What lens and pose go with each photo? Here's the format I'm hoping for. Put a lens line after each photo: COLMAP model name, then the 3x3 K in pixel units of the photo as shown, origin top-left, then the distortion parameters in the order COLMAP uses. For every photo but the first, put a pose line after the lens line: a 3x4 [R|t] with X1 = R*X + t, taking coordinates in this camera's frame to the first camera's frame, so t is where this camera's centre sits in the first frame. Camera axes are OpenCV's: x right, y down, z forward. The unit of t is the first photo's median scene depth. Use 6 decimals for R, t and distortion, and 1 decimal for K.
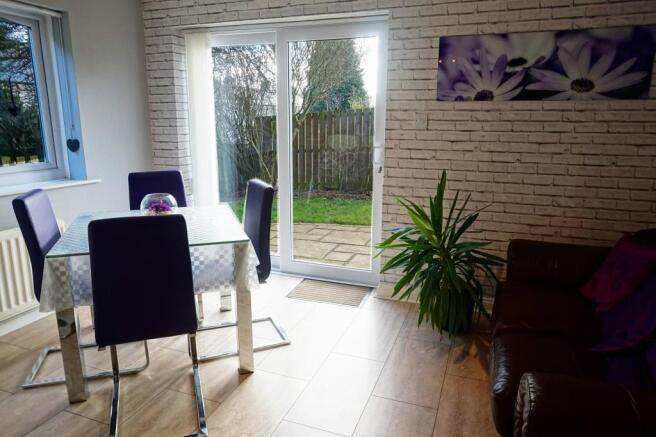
lens RADIAL K [[452.5, 0, 328.0], [0, 452.5, 218.5], [0, 0, 1]] dist [-0.004217, 0.005539]
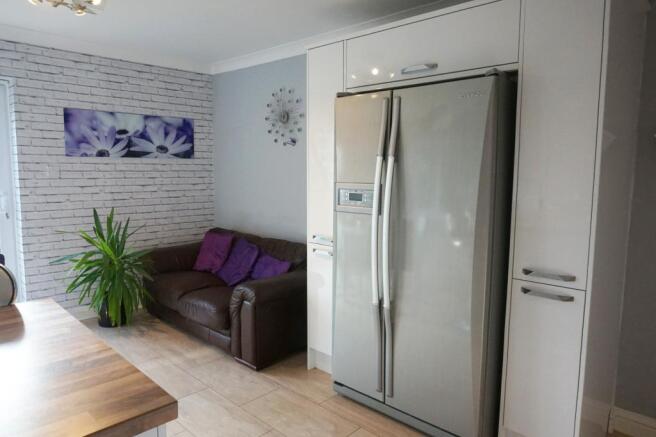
lens RADIAL K [[452.5, 0, 328.0], [0, 452.5, 218.5], [0, 0, 1]] dist [-0.004217, 0.005539]
pose [[0.412898, -0.105022, 0.904702, -0.663380], [0.190330, 0.981347, 0.027054, 0.019764], [-0.890668, 0.161021, 0.425186, -0.180371]]
